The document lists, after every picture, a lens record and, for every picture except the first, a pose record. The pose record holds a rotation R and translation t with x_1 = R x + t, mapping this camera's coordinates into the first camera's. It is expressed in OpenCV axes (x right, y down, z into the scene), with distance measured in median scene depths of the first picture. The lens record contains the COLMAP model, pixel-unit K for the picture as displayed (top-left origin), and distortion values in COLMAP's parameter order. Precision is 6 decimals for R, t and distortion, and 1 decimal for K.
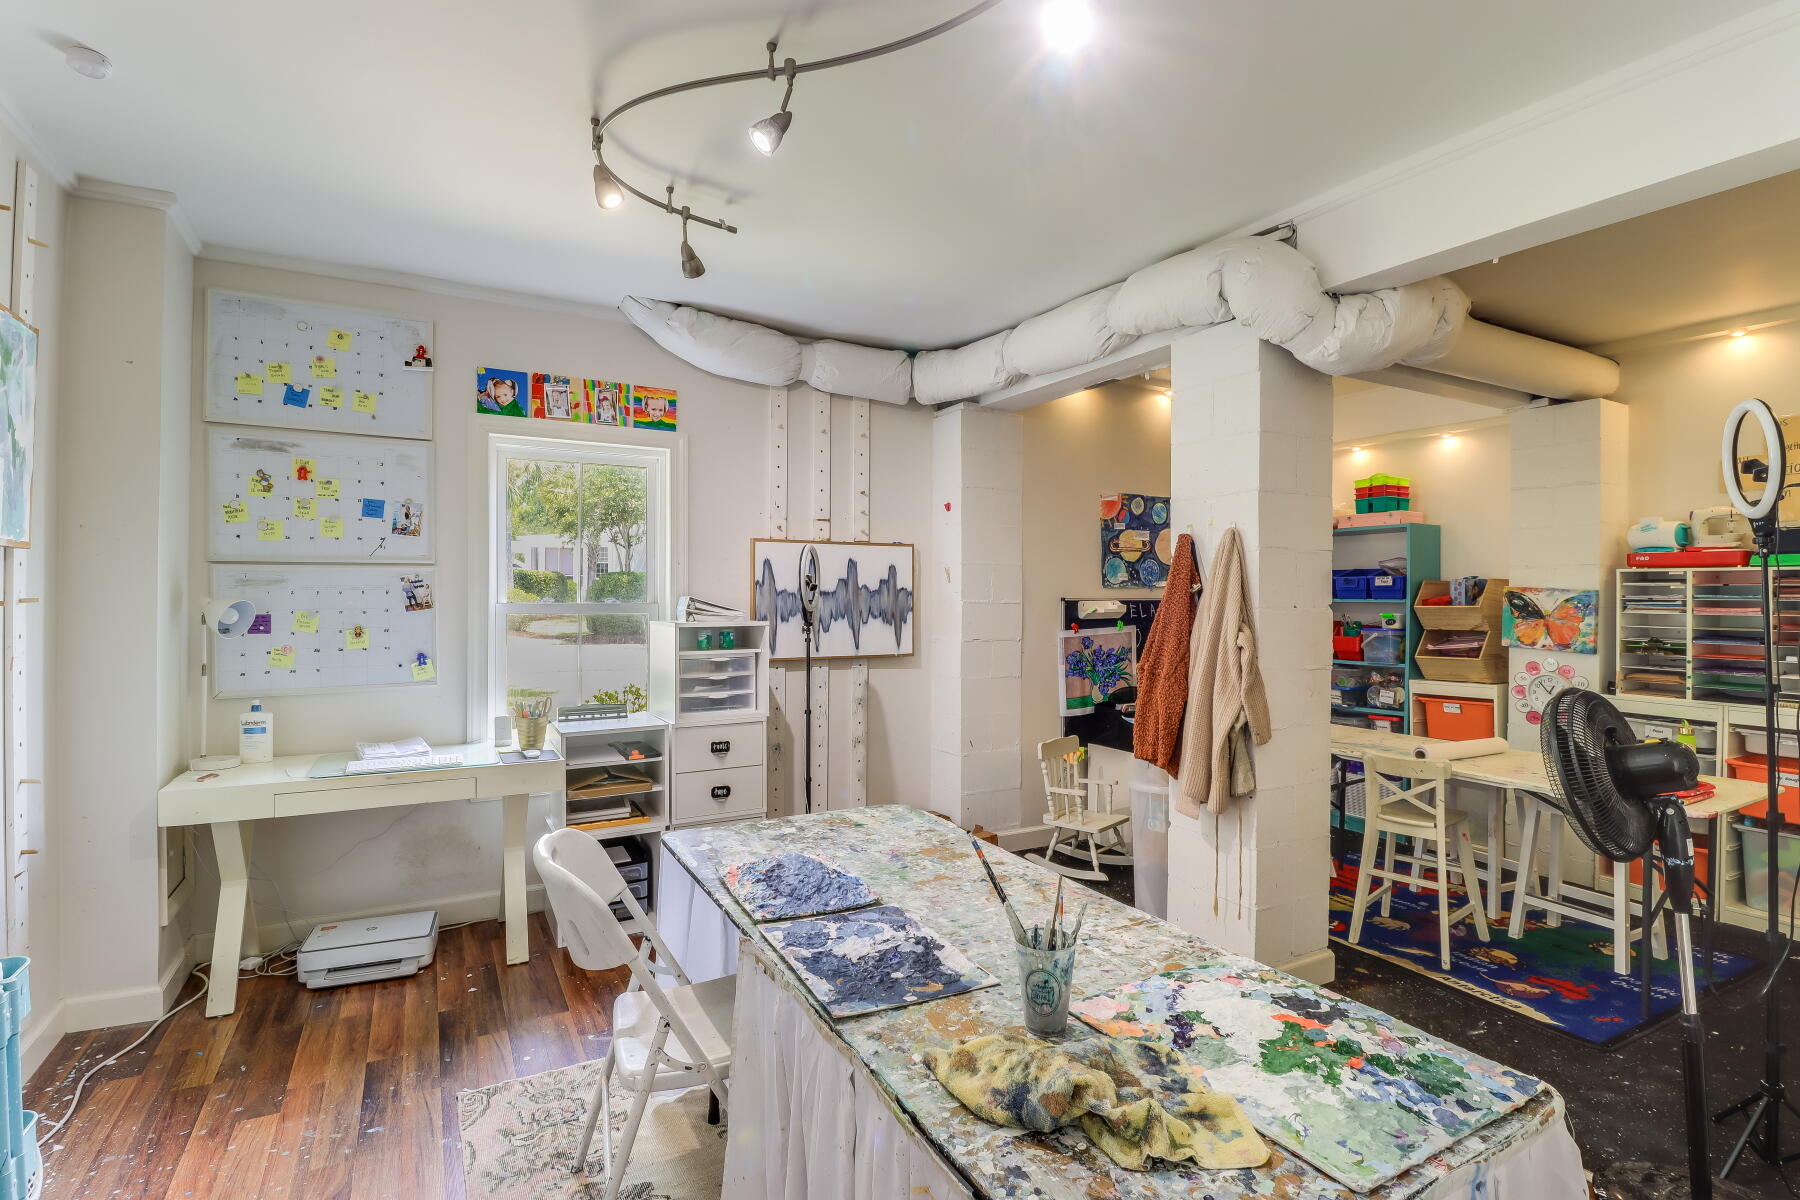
lens RADIAL K [[854.7, 0, 900.0], [0, 854.7, 600.0], [0, 0, 1]] dist [0.000801, 0.000026]
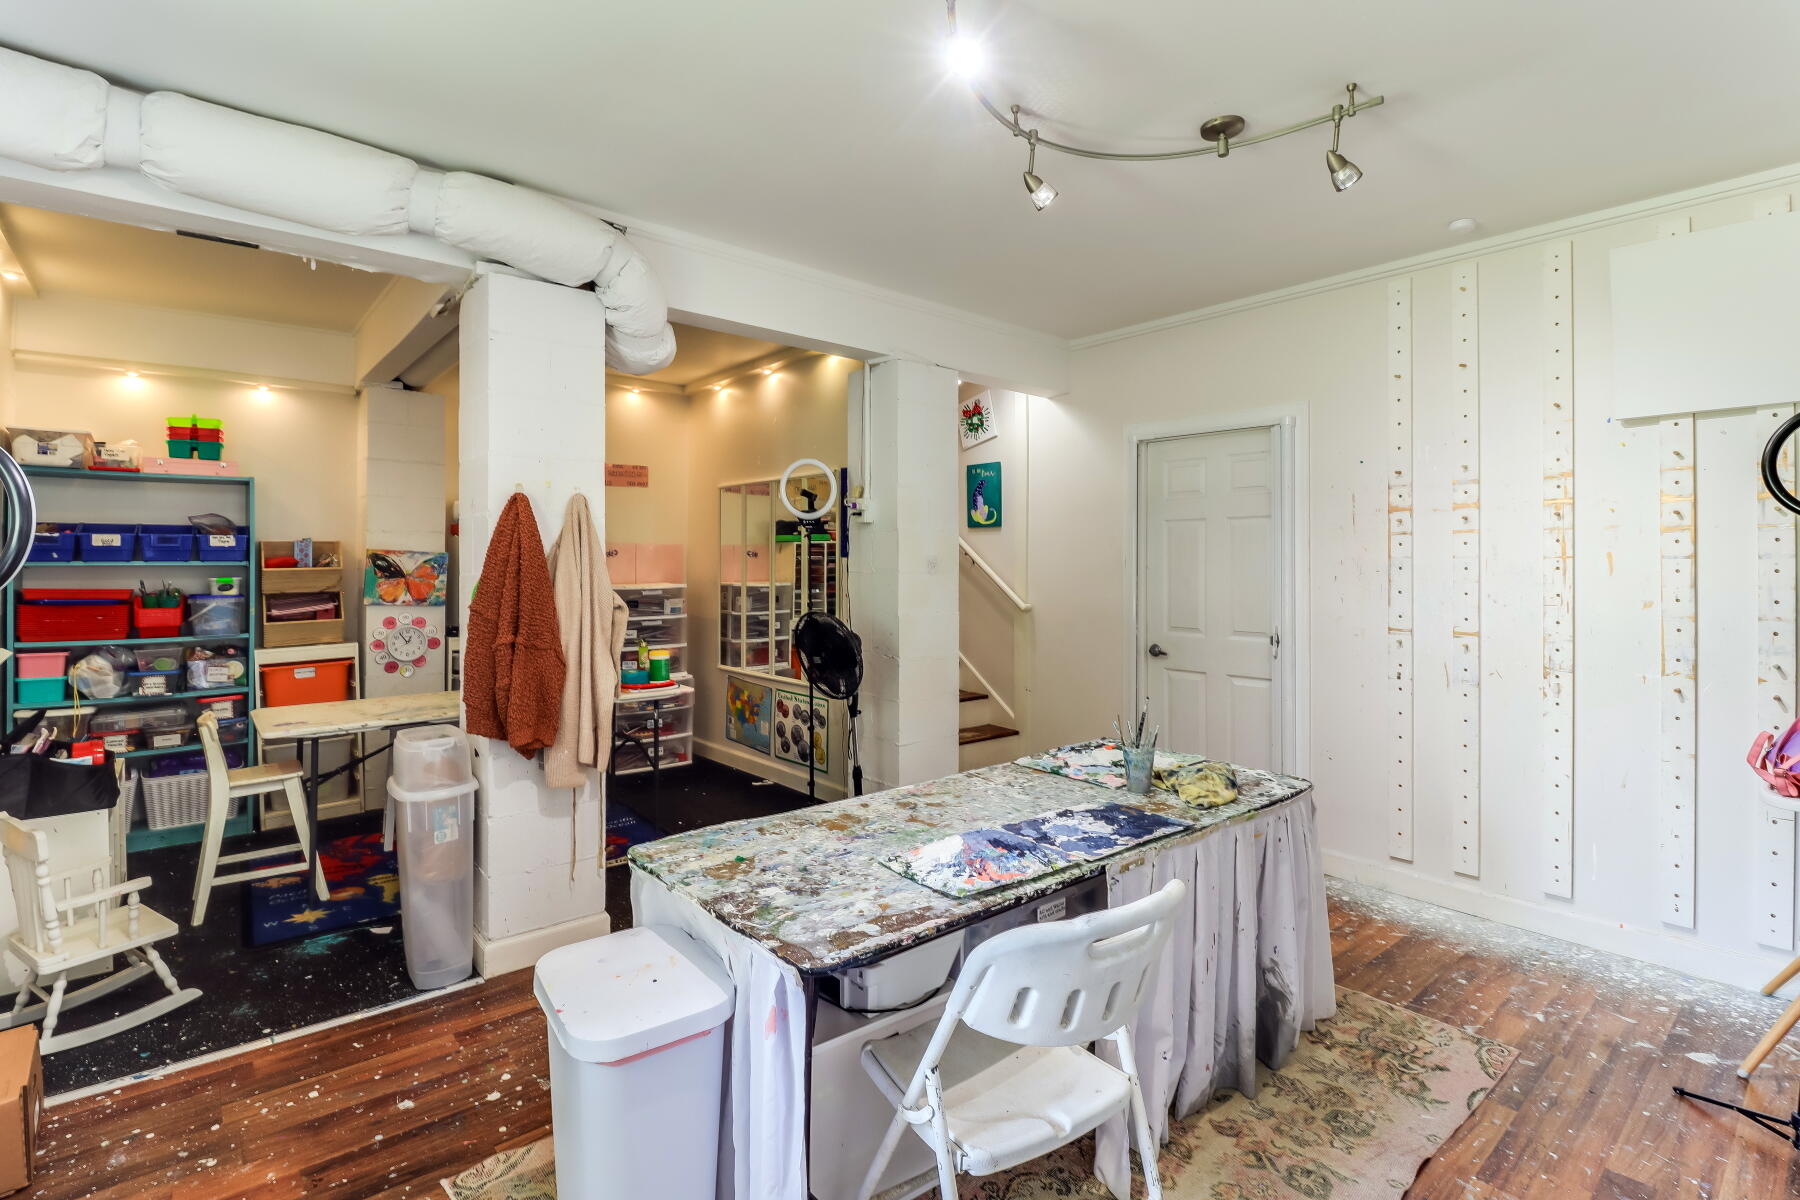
lens RADIAL K [[850.2, 0, 895.4], [0, 850.2, 583.4], [0, 0, 1]] dist [-0.003338, -0.009784]
pose [[-0.204837, -0.032136, 0.978269, -0.471396], [0.003454, 0.999431, 0.033554, -0.006011], [-0.978790, 0.010252, -0.204609, 0.587022]]
